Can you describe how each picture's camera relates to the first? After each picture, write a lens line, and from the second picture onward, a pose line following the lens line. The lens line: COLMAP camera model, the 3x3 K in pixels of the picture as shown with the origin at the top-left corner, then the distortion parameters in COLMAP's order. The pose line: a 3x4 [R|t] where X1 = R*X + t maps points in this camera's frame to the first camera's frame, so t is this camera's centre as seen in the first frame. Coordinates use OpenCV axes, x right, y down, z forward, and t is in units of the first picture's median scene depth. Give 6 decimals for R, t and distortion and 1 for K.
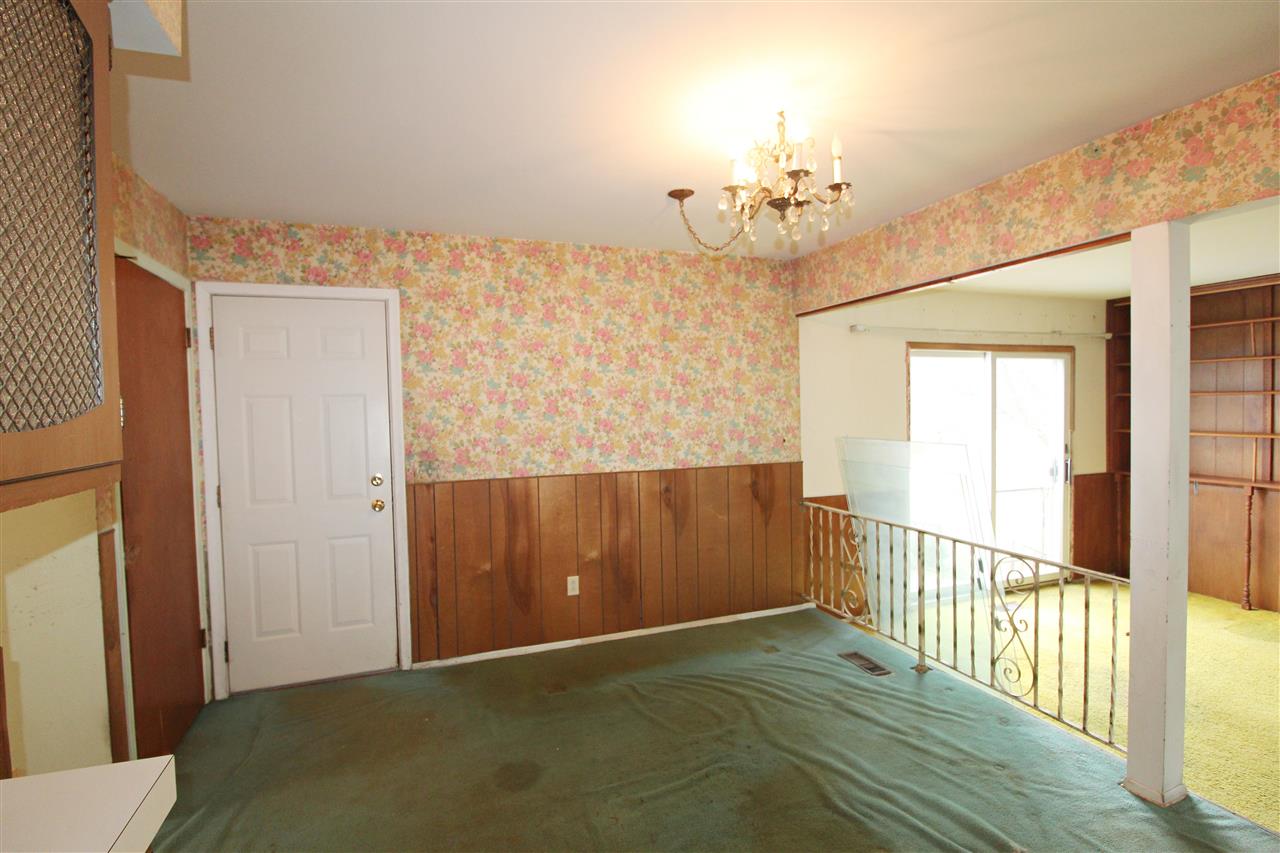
lens RADIAL K [[615.8, 0, 636.4], [0, 615.8, 422.9], [0, 0, 1]] dist [-0.004166, -0.003090]
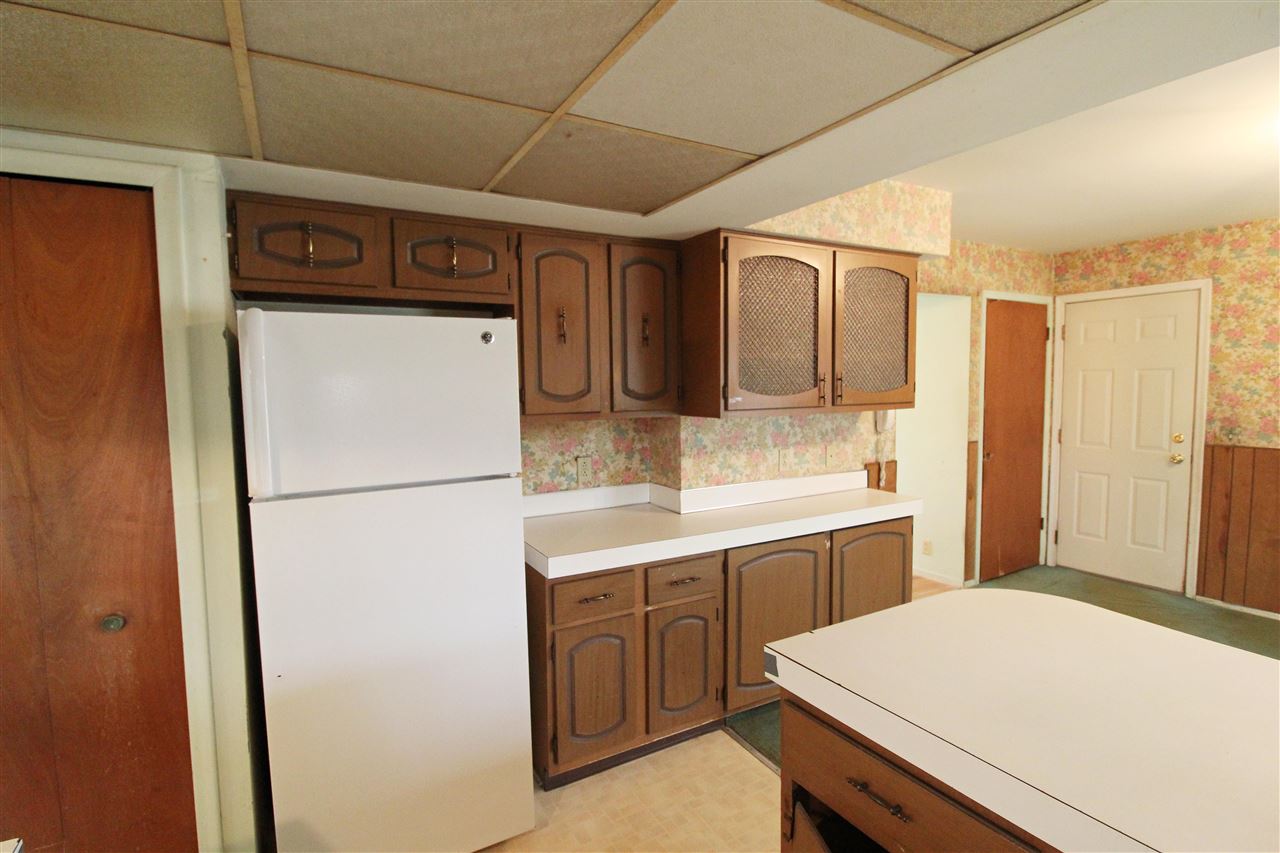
lens RADIAL K [[615.8, 0, 638.3], [0, 615.8, 425.2], [0, 0, 1]] dist [-0.004166, -0.003090]
pose [[0.149018, 0.083546, -0.985299, 0.601100], [-0.024655, 0.996429, 0.080761, -0.004914], [0.988527, 0.012258, 0.150546, -0.242670]]
